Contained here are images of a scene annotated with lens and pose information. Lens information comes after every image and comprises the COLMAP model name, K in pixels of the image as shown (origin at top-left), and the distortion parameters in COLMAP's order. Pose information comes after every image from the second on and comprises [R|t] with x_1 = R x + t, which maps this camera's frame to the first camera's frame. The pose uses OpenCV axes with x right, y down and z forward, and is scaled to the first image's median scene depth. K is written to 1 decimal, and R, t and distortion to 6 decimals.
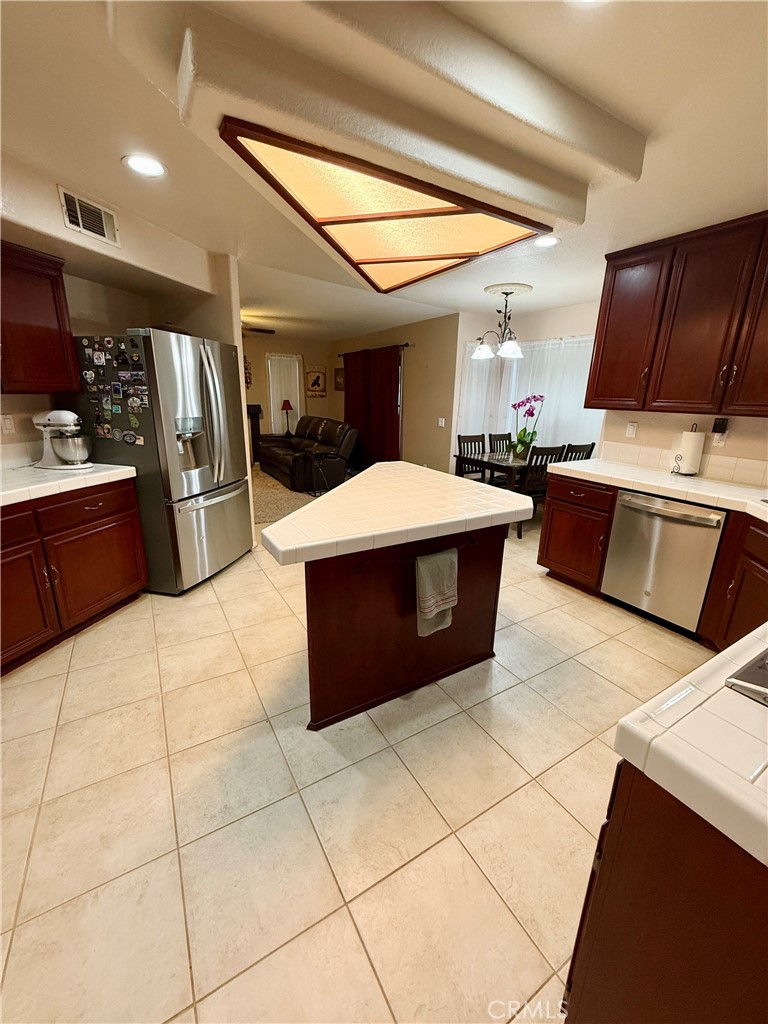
lens RADIAL K [[408.1, 0, 384.0], [0, 408.1, 512.0], [0, 0, 1]] dist [-0.001811, -0.000428]
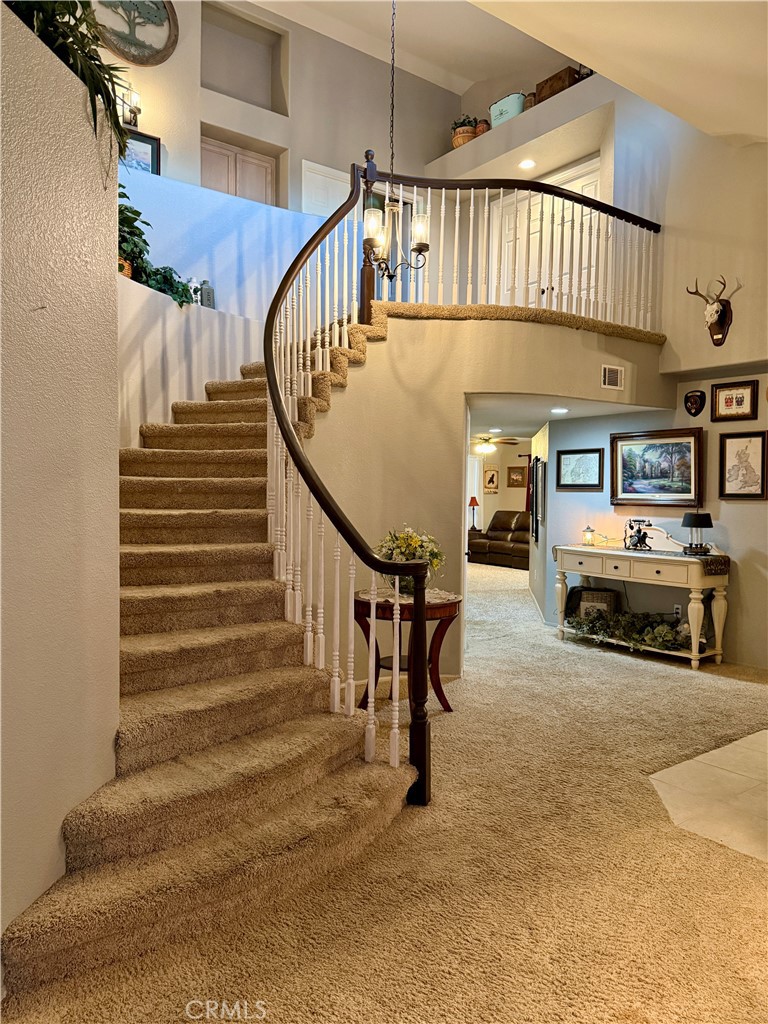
lens RADIAL K [[722.6, 0, 378.8], [0, 722.6, 534.6], [0, 0, 1]] dist [0.062168, -0.004138]
pose [[0.994188, -0.023411, 0.105082, -0.676459], [0.045282, 0.976465, -0.210870, 0.199976], [-0.097672, 0.214403, 0.971850, -0.757489]]
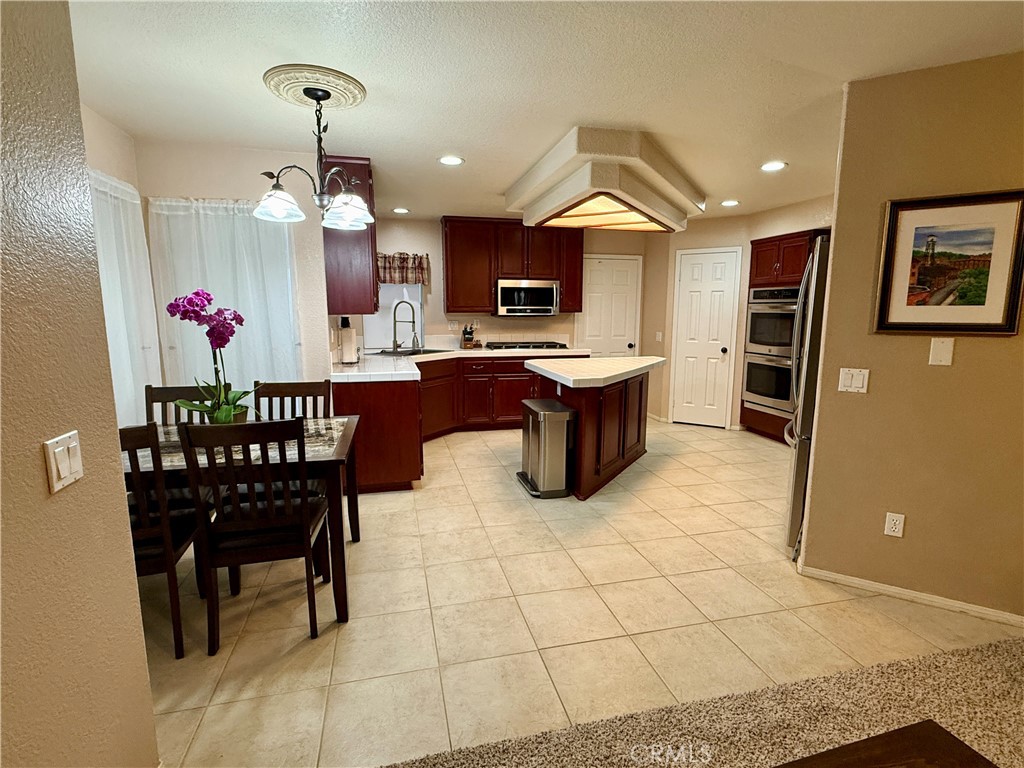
lens RADIAL K [[509.5, 0, 512.0], [0, 509.5, 384.0], [0, 0, 1]] dist [-0.001837, -0.000660]
pose [[-0.954822, -0.068364, 0.289208, -0.059935], [0.059918, 0.908908, 0.412669, -0.227819], [-0.291075, 0.411354, -0.863749, 0.790131]]
